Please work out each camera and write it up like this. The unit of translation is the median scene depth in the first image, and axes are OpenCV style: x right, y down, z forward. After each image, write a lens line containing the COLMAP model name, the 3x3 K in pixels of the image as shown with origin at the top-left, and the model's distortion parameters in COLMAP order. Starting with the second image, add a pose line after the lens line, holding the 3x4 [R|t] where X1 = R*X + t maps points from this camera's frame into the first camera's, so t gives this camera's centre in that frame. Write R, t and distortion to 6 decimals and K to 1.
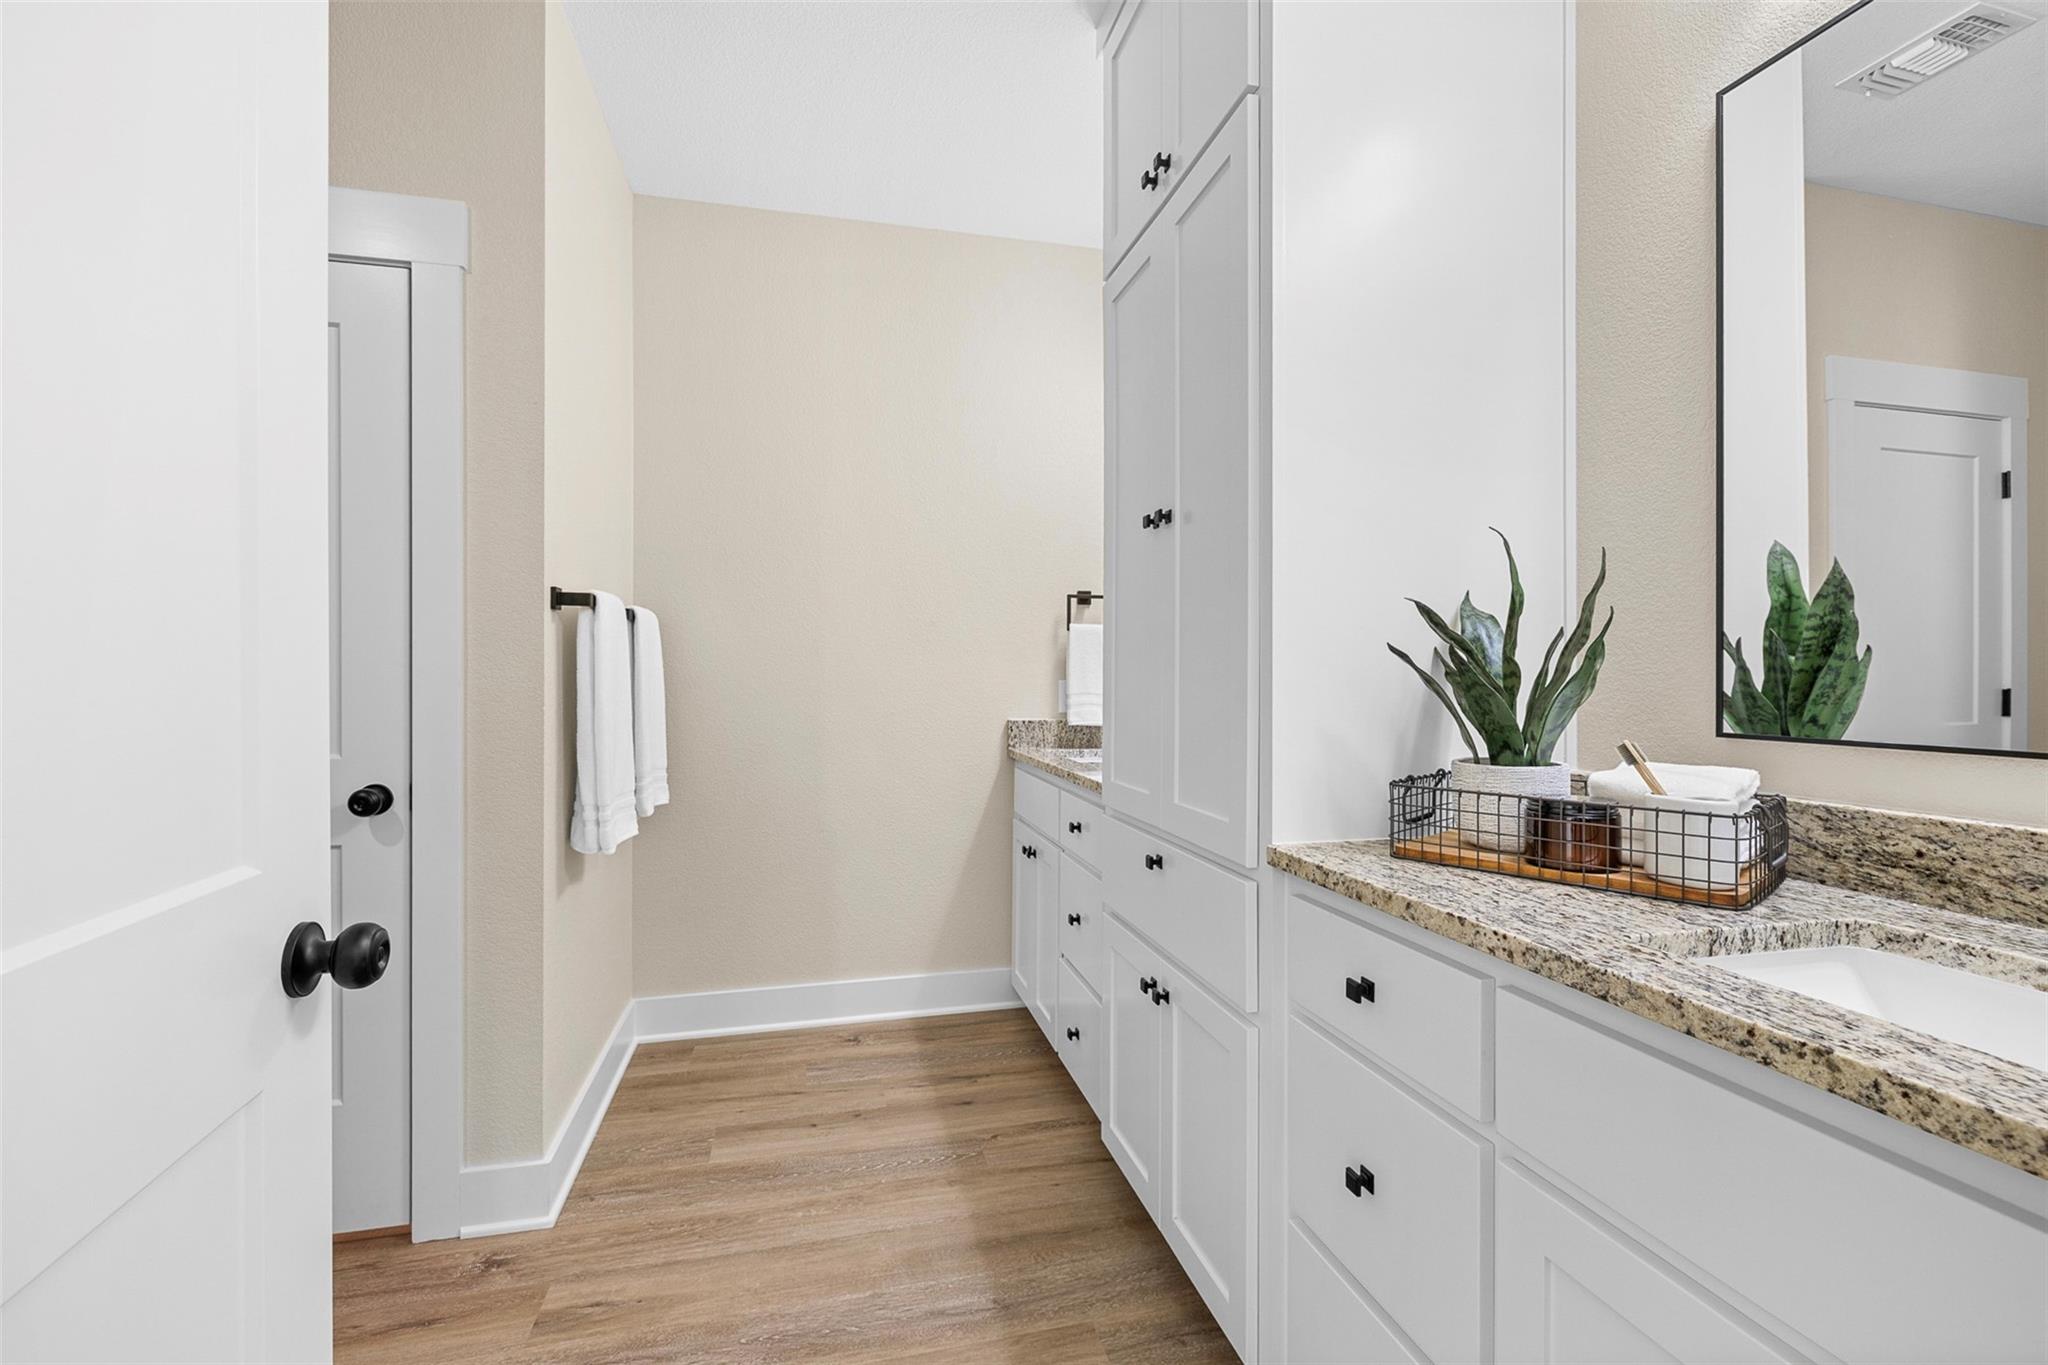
lens RADIAL K [[870.2, 0, 1018.0], [0, 870.2, 681.4], [0, 0, 1]] dist [0.002910, 0.000024]
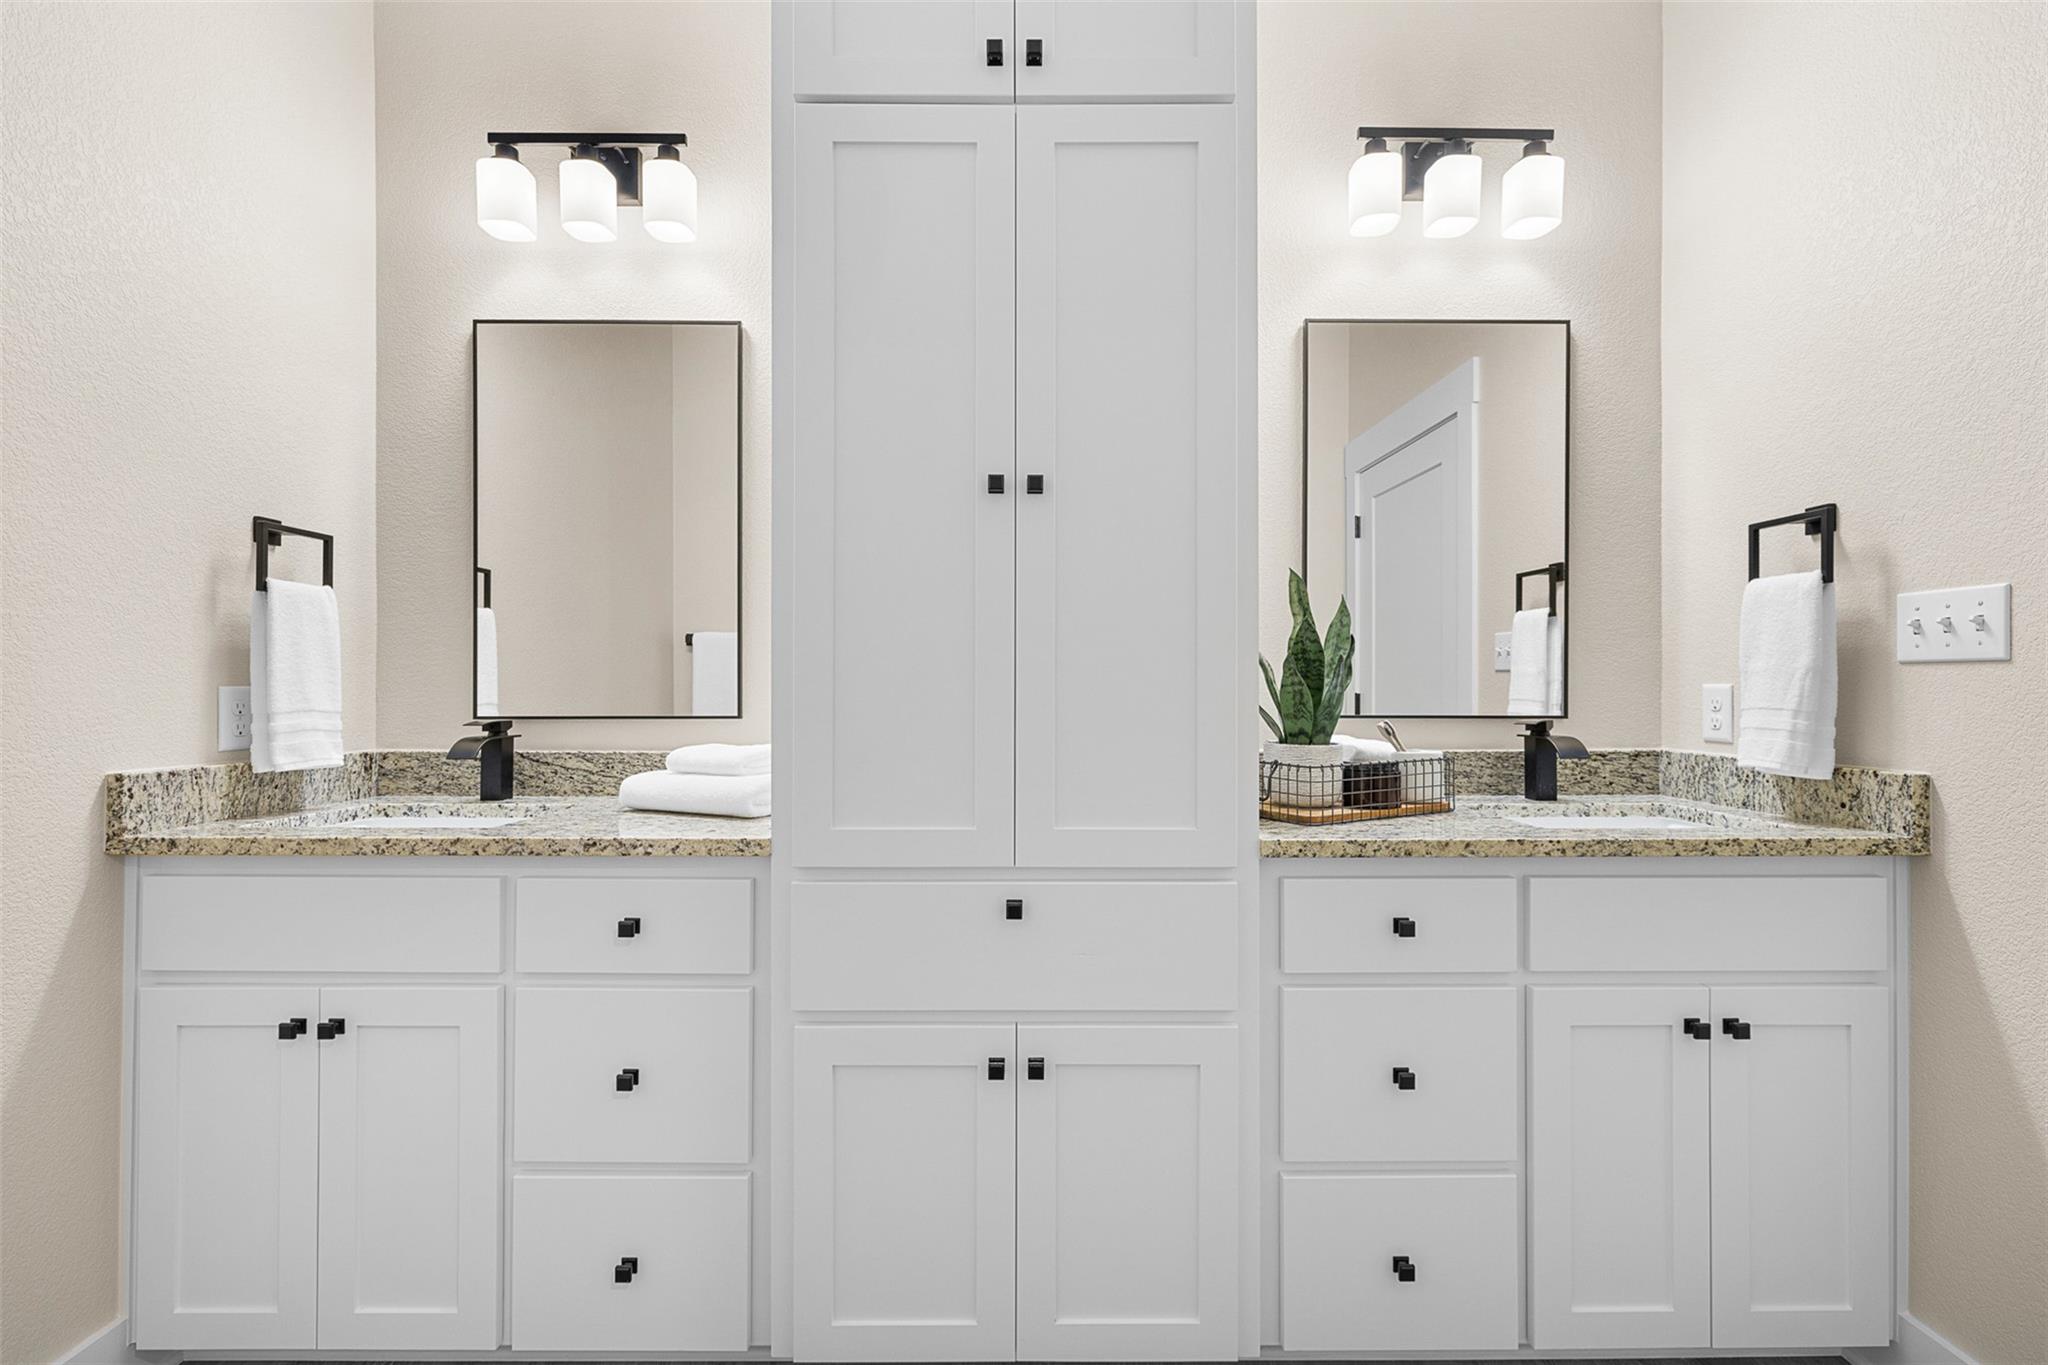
lens RADIAL K [[870.2, 0, 1016.4], [0, 870.2, 681.6], [0, 0, 1]] dist [0.002910, 0.000024]
pose [[0.227560, 0.007467, 0.973735, -0.923266], [0.004413, 0.999952, -0.008699, 0.008535], [-0.973754, 0.006277, 0.227516, 1.217737]]
